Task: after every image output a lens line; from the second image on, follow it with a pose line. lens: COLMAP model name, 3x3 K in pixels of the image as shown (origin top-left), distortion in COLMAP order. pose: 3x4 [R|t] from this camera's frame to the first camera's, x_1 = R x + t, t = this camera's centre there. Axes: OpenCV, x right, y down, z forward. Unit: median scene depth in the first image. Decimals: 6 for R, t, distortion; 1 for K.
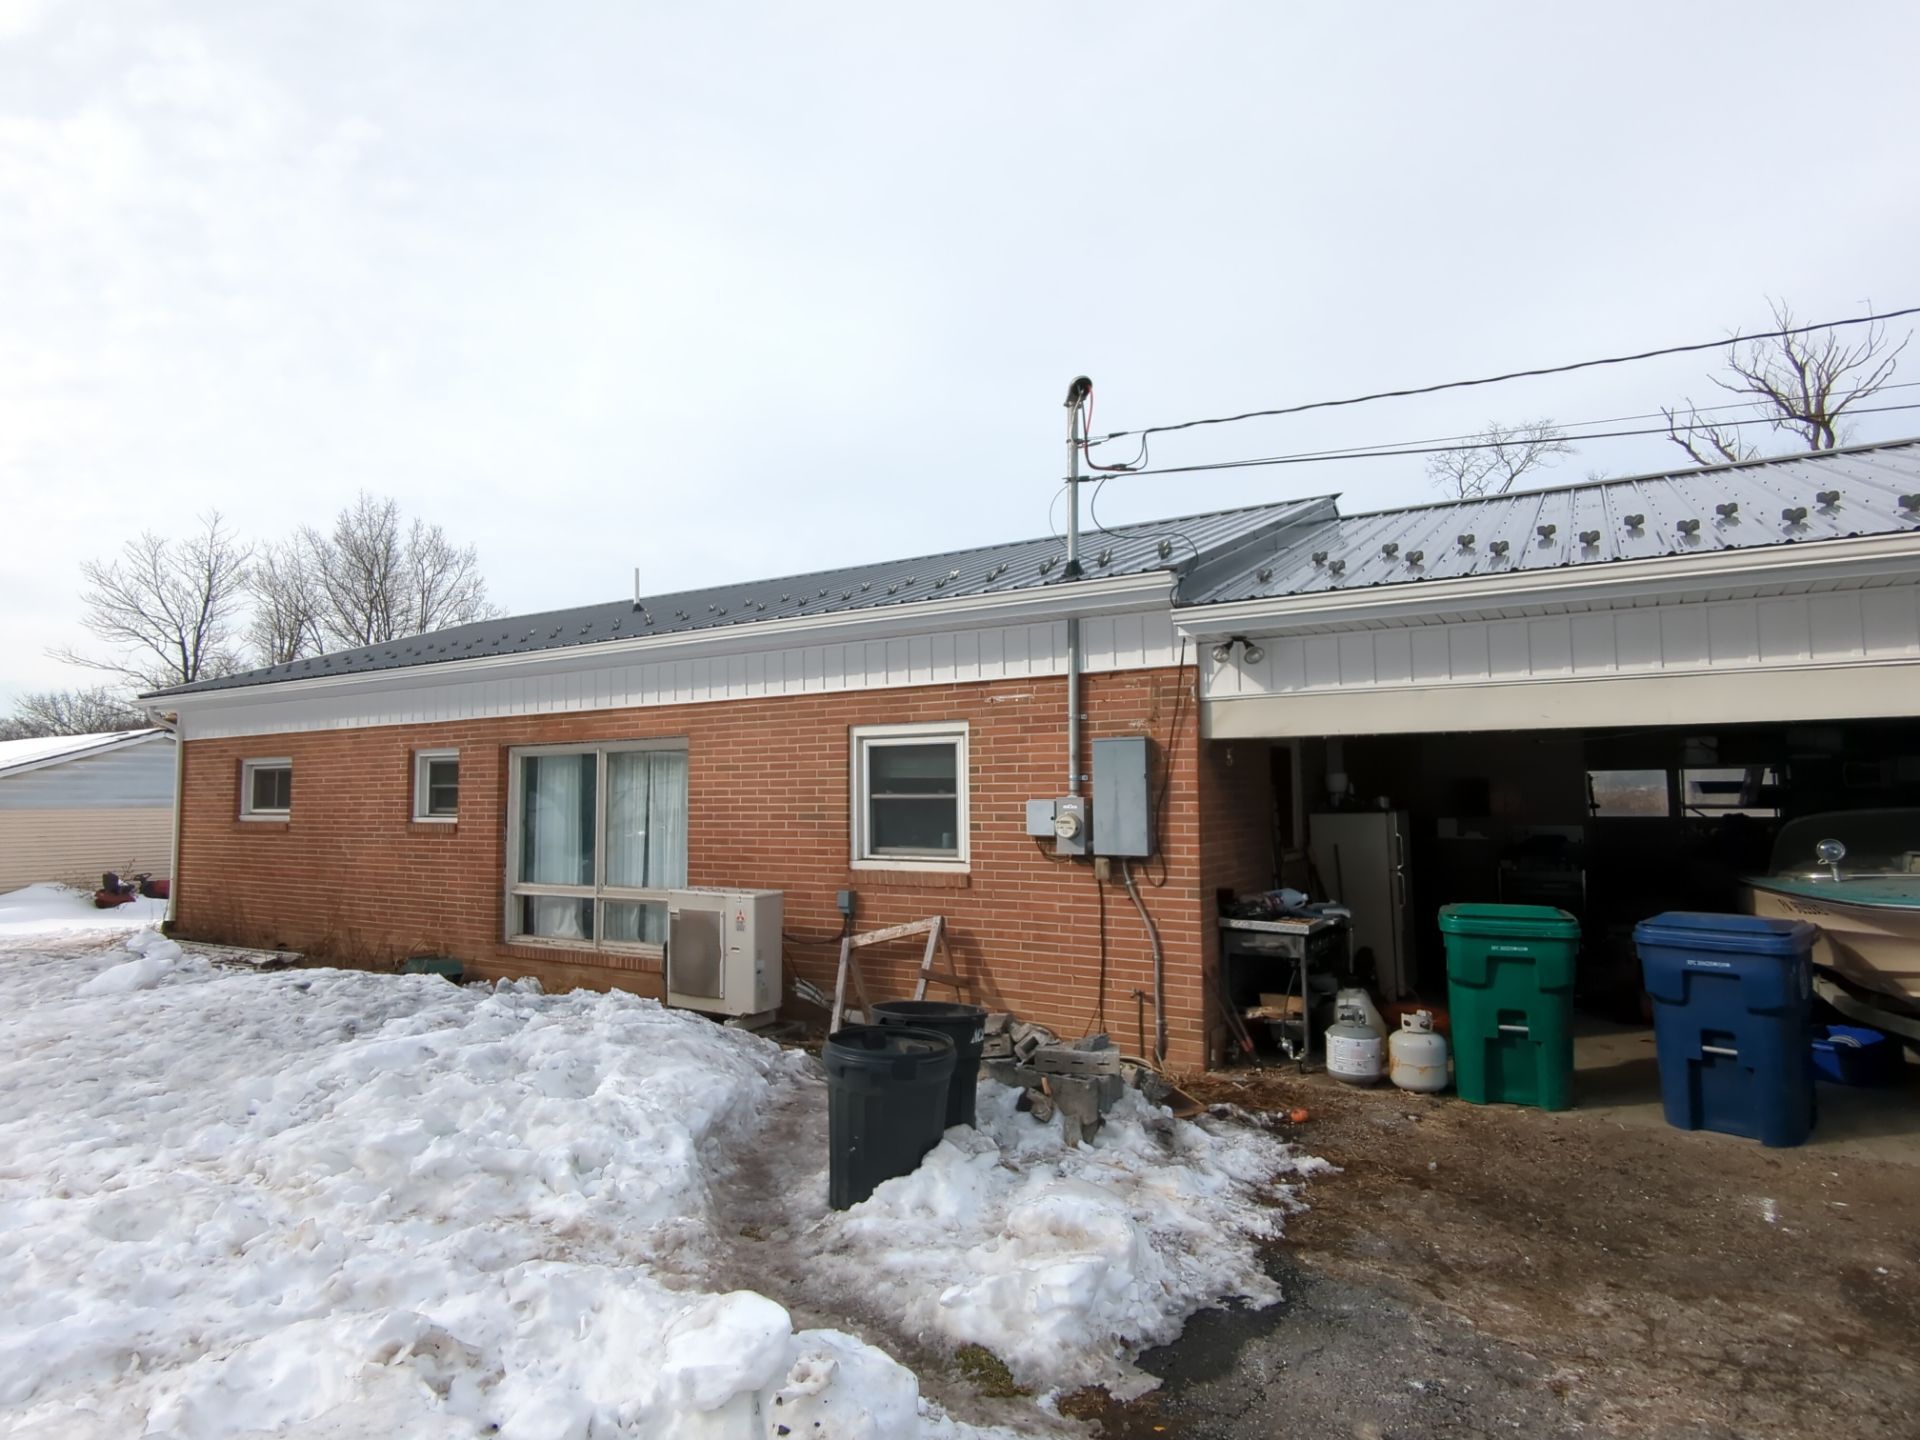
lens RADIAL K [[1029.5, 0, 960.0], [0, 1029.5, 720.0], [0, 0, 1]] dist [-0.030155, 0.020309]
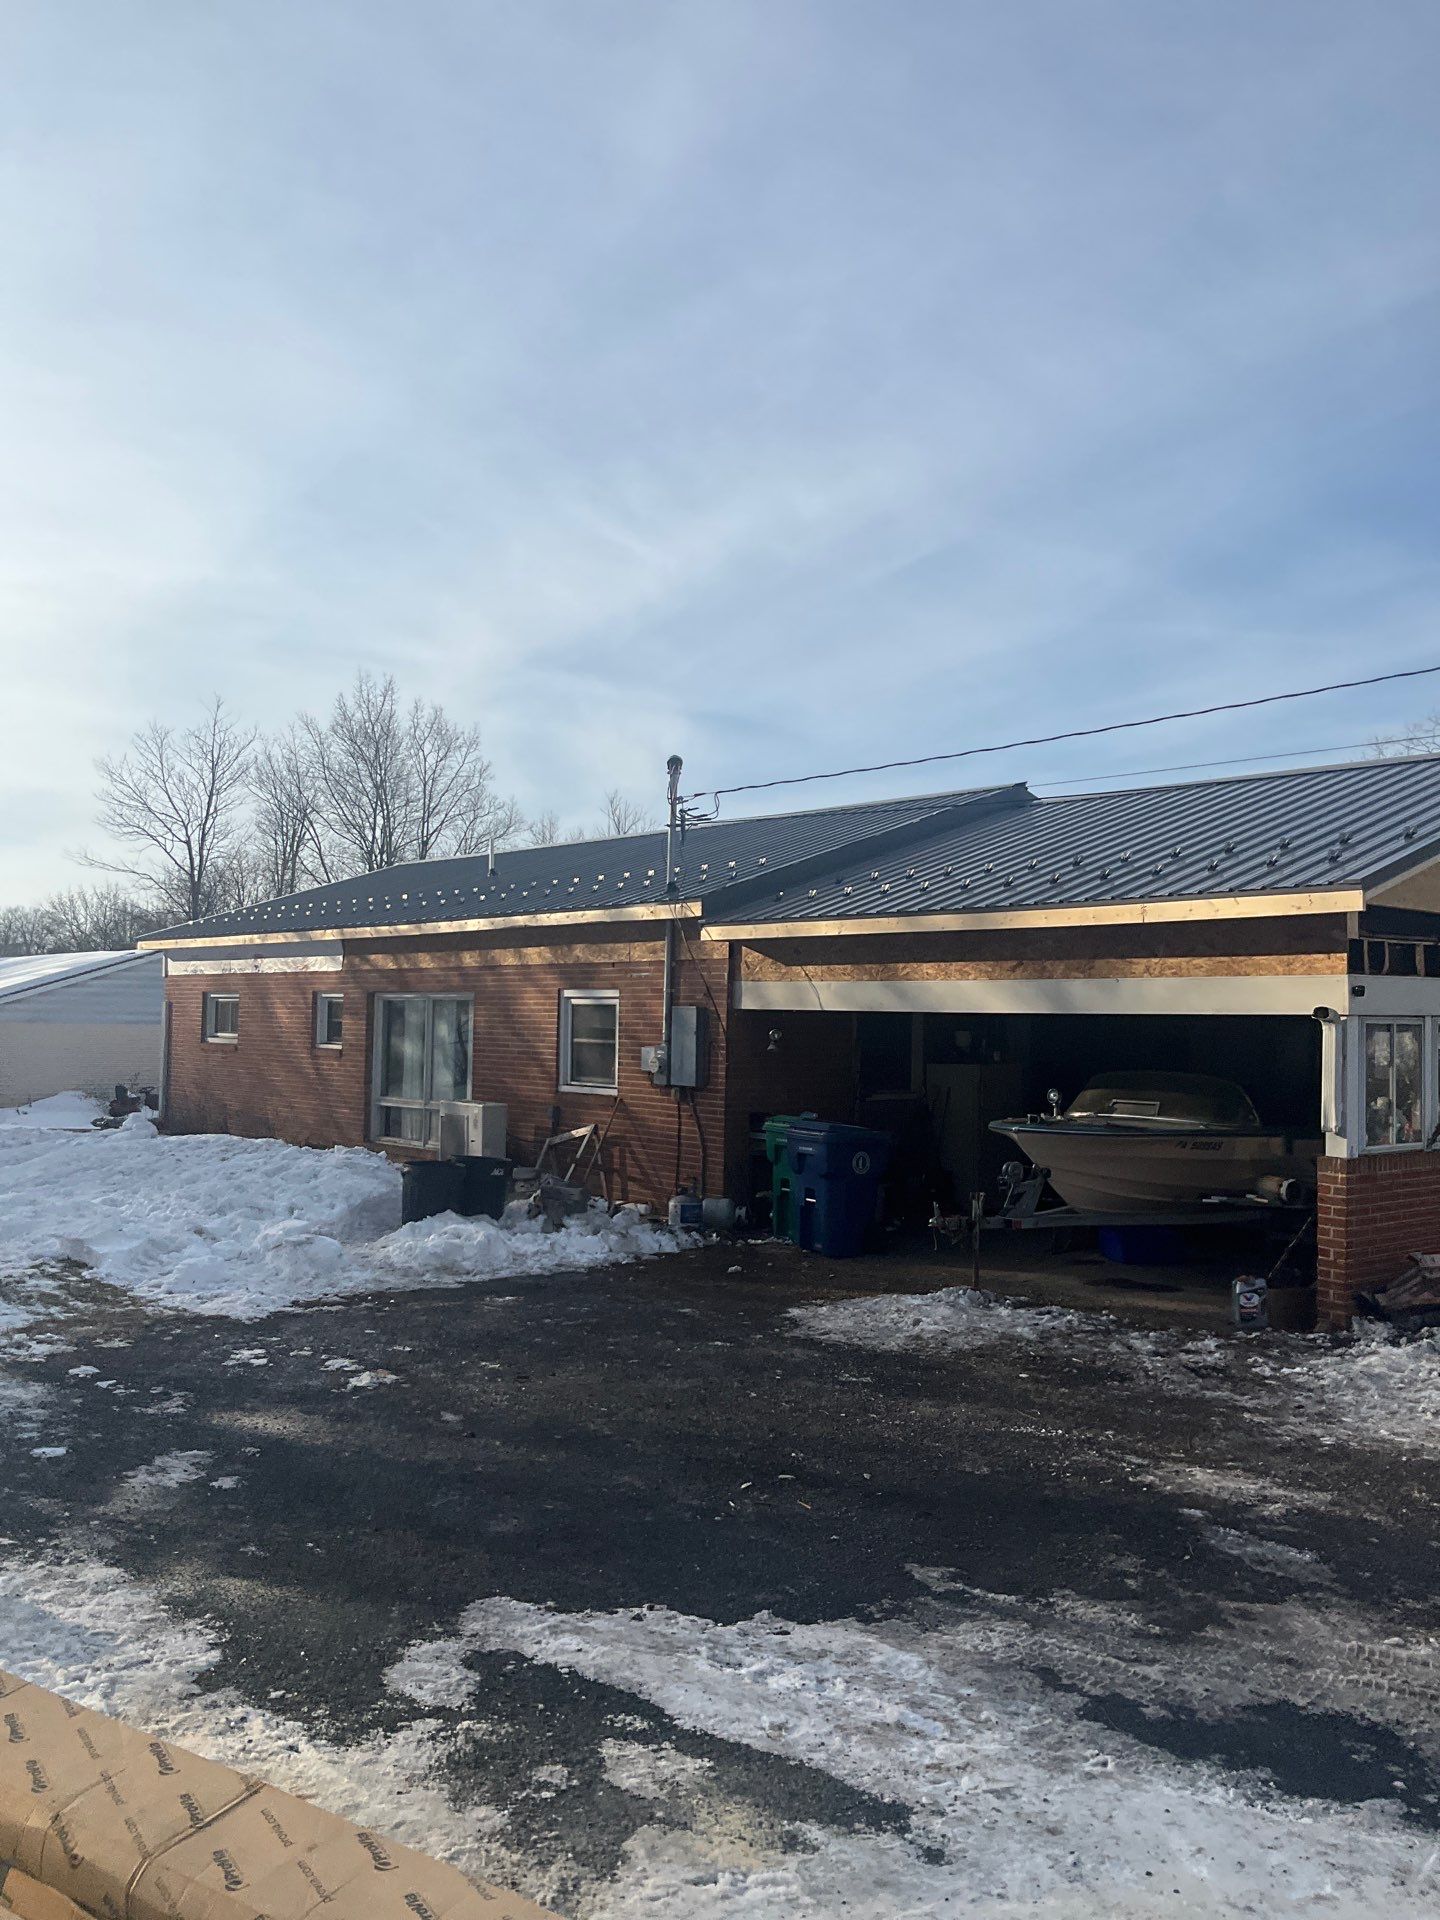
lens RADIAL K [[1572.0, 0, 720.0], [0, 1572.0, 960.0], [0, 0, 1]] dist [0.126131, -0.179946]
pose [[0.943195, 0.016210, -0.331845, 0.164661], [-0.005224, 0.999409, 0.033971, -0.021899], [0.332199, -0.030307, 0.942722, -0.193248]]
